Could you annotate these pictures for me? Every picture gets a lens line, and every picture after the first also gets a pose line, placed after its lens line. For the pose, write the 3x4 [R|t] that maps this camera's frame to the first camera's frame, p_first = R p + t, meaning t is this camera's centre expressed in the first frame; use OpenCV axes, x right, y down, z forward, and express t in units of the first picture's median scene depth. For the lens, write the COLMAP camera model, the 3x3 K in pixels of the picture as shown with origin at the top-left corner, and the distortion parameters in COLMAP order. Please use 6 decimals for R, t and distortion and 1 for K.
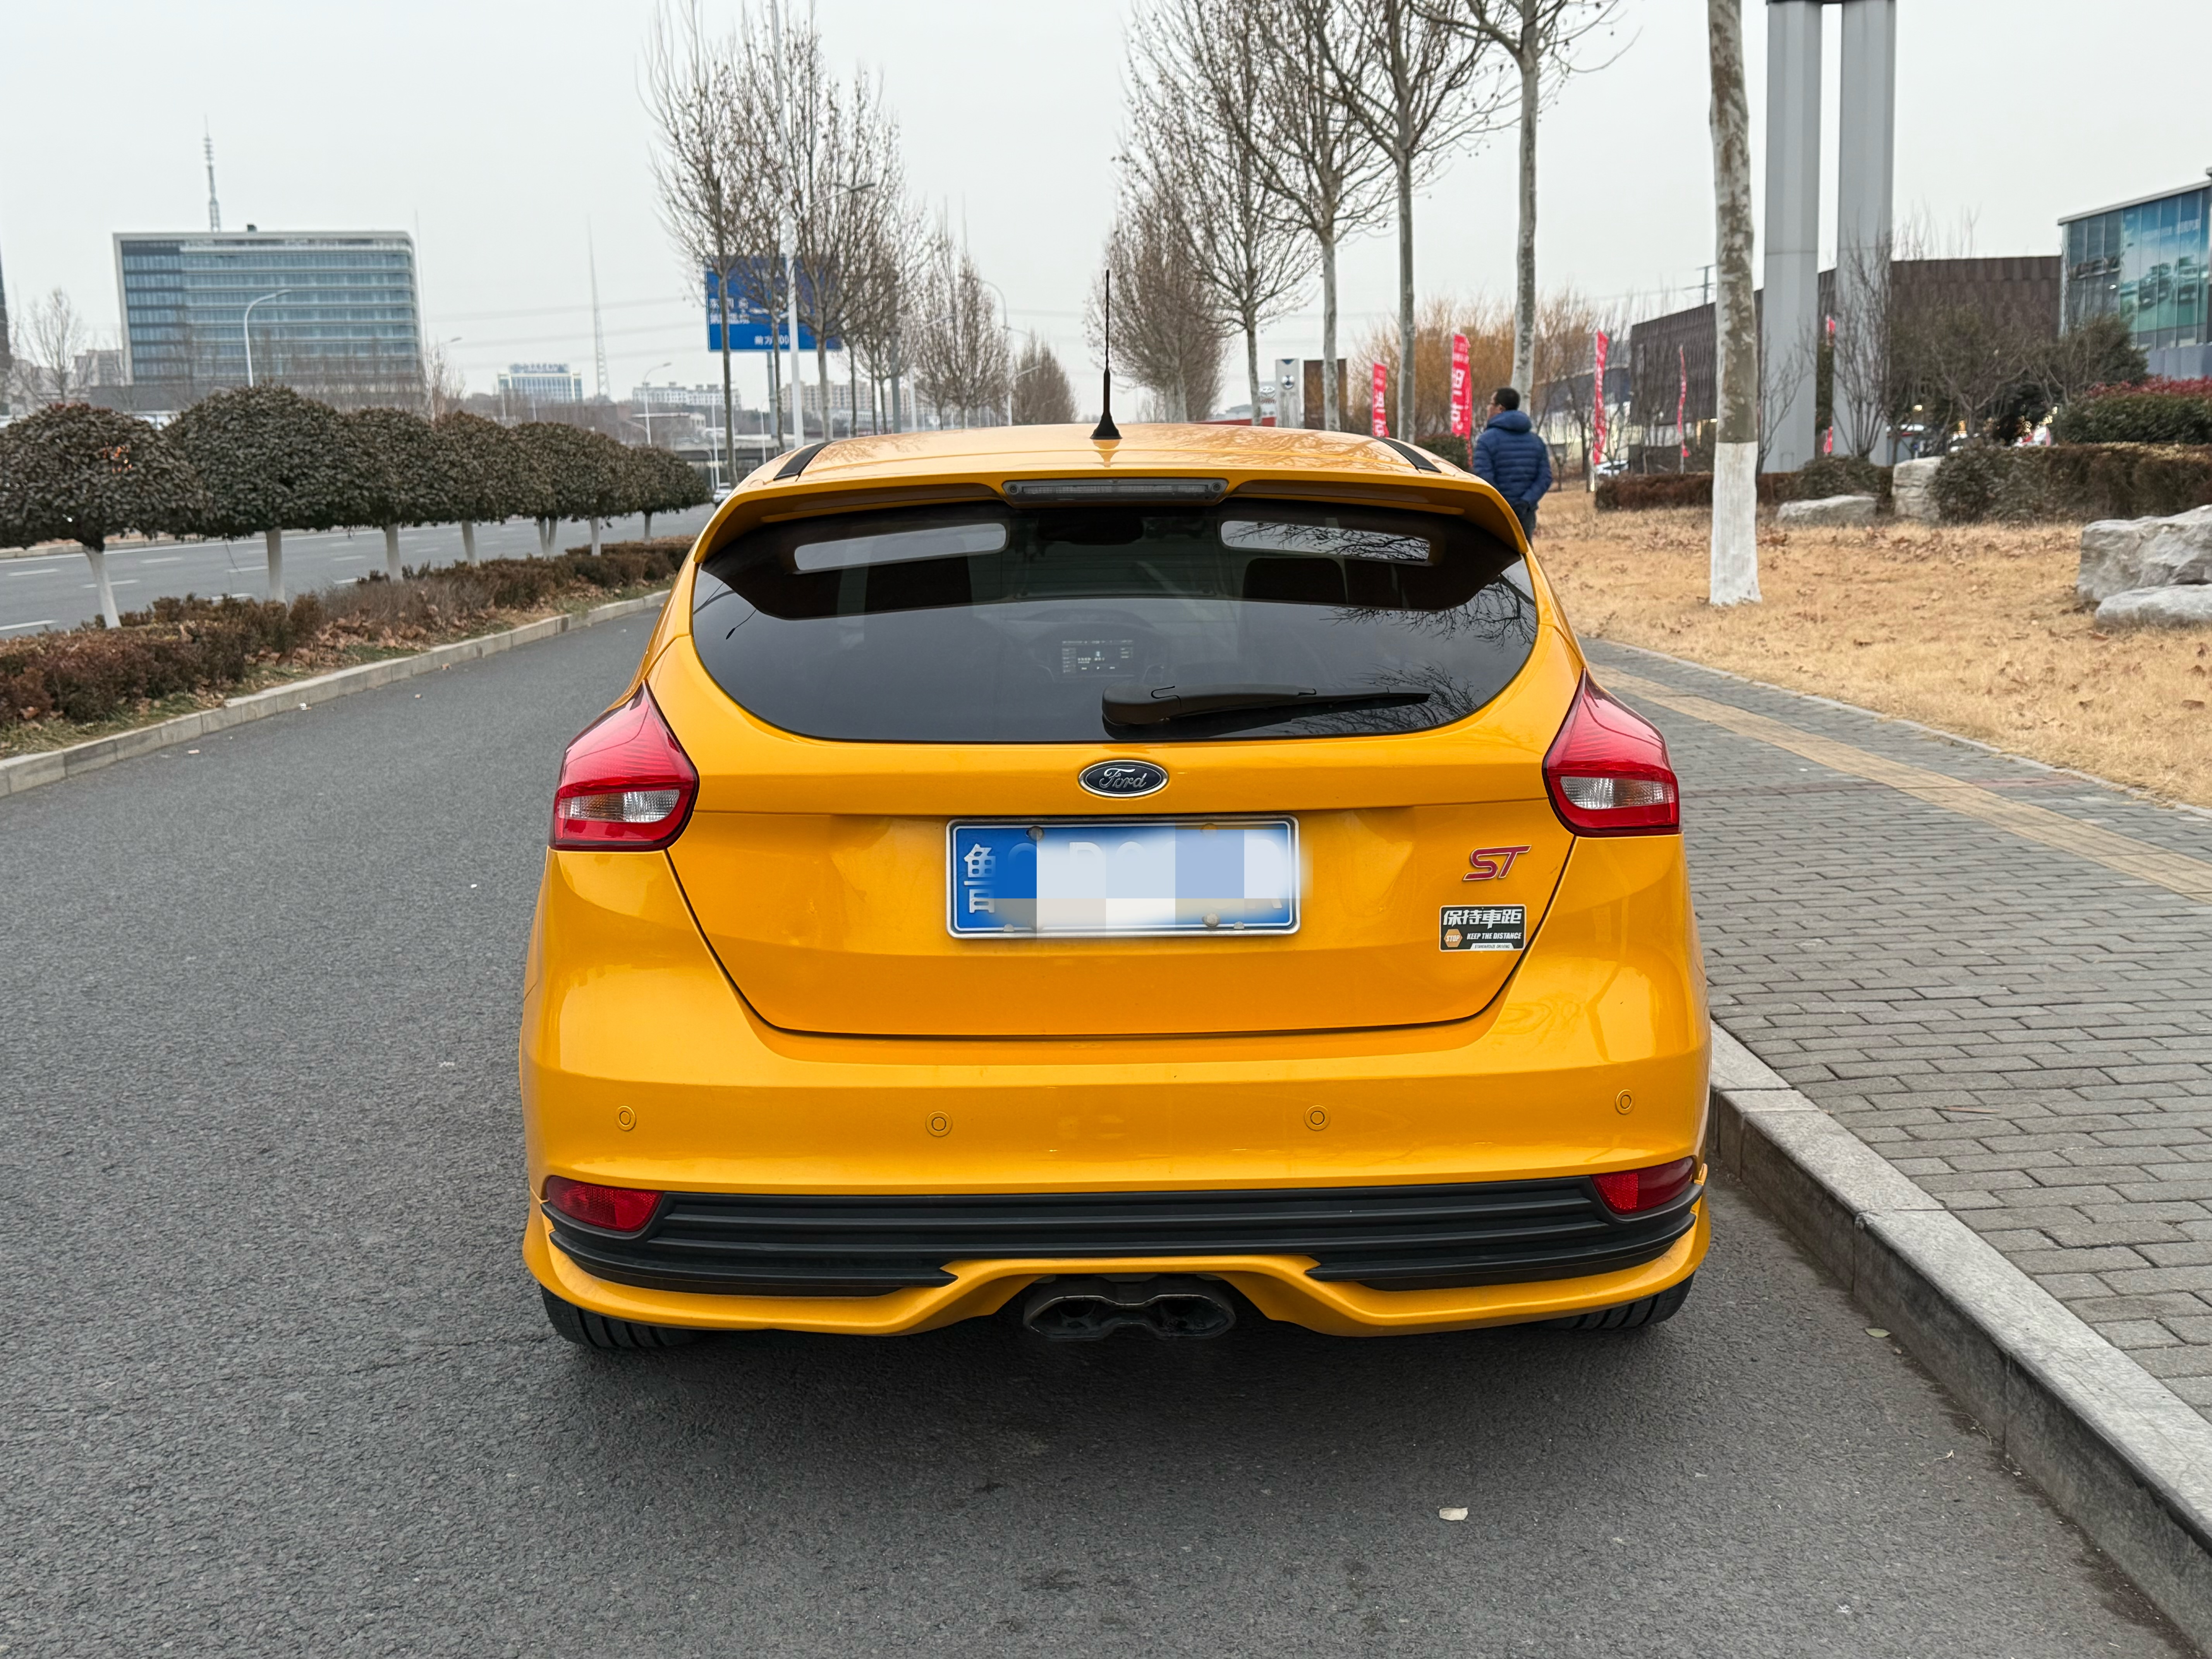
lens RADIAL K [[2290.4, 0, 1106.0], [0, 2290.4, 829.5], [0, 0, 1]] dist [0.217146, -0.526478]
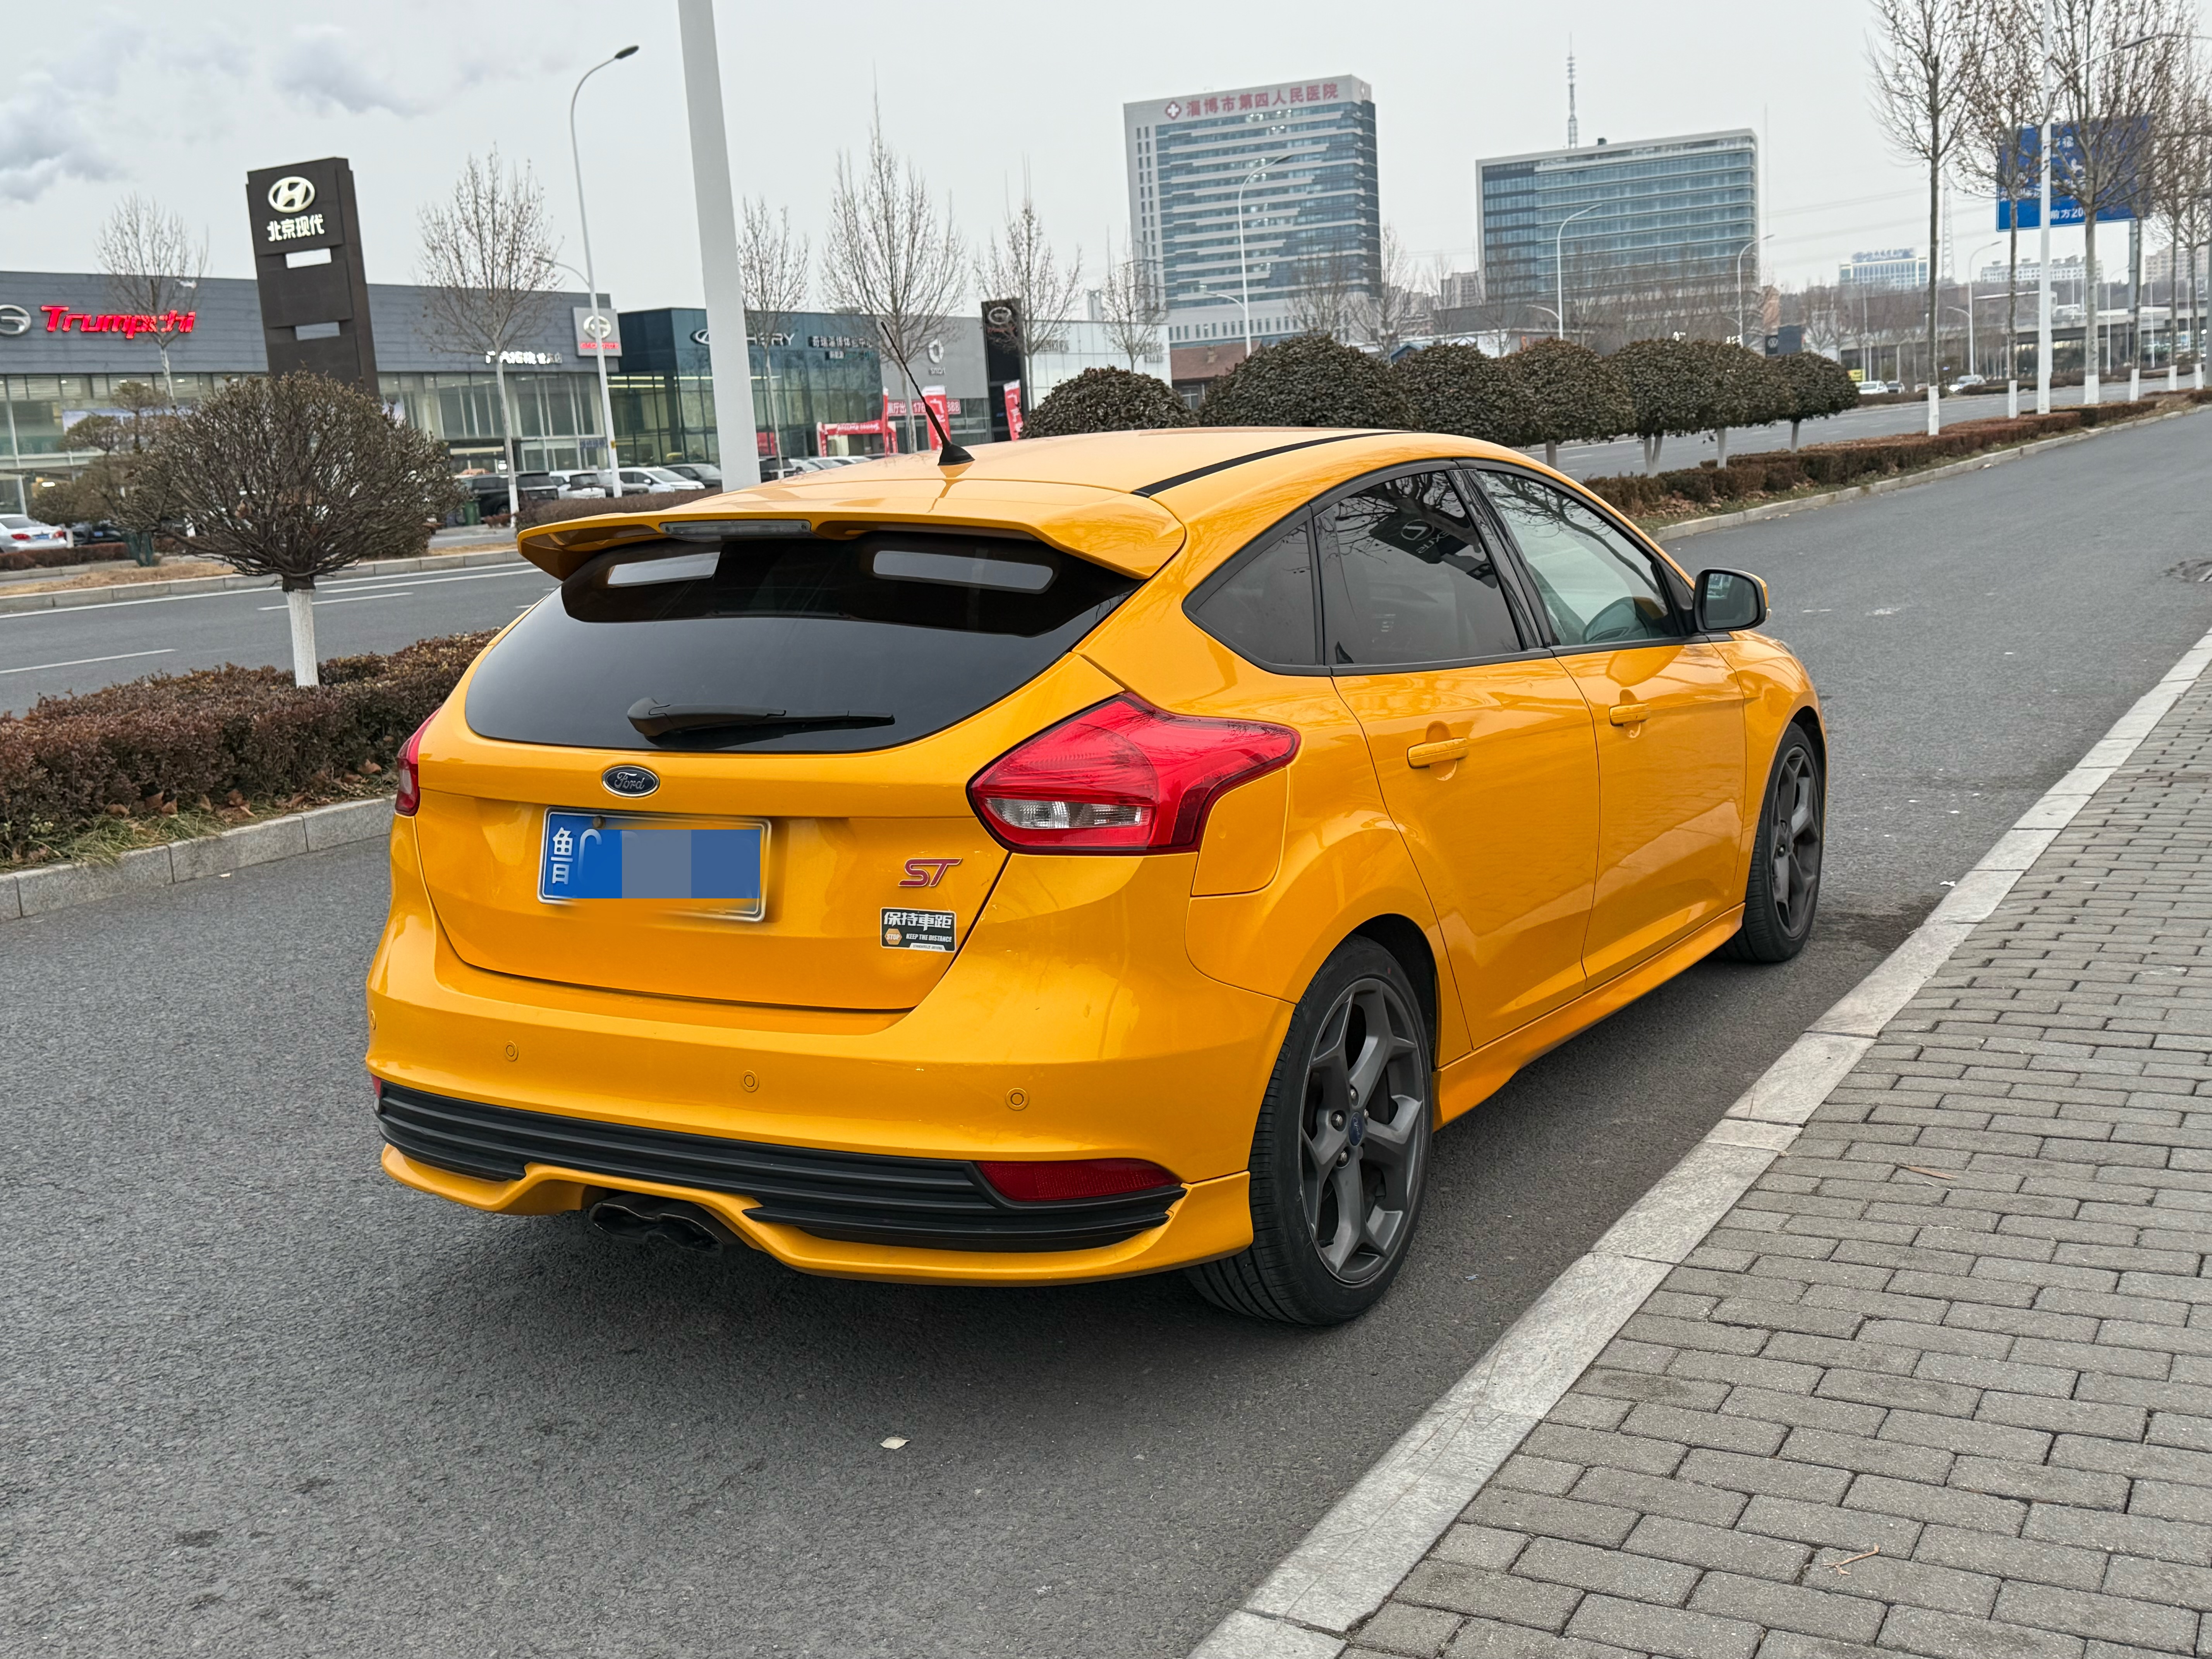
lens RADIAL K [[2290.4, 0, 1106.0], [0, 2290.4, 829.5], [0, 0, 1]] dist [0.217146, -0.526478]
pose [[0.845303, 0.061665, -0.530716, 0.135763], [-0.038519, 0.997766, 0.054581, -0.011448], [0.532896, -0.025695, 0.845790, 0.018194]]
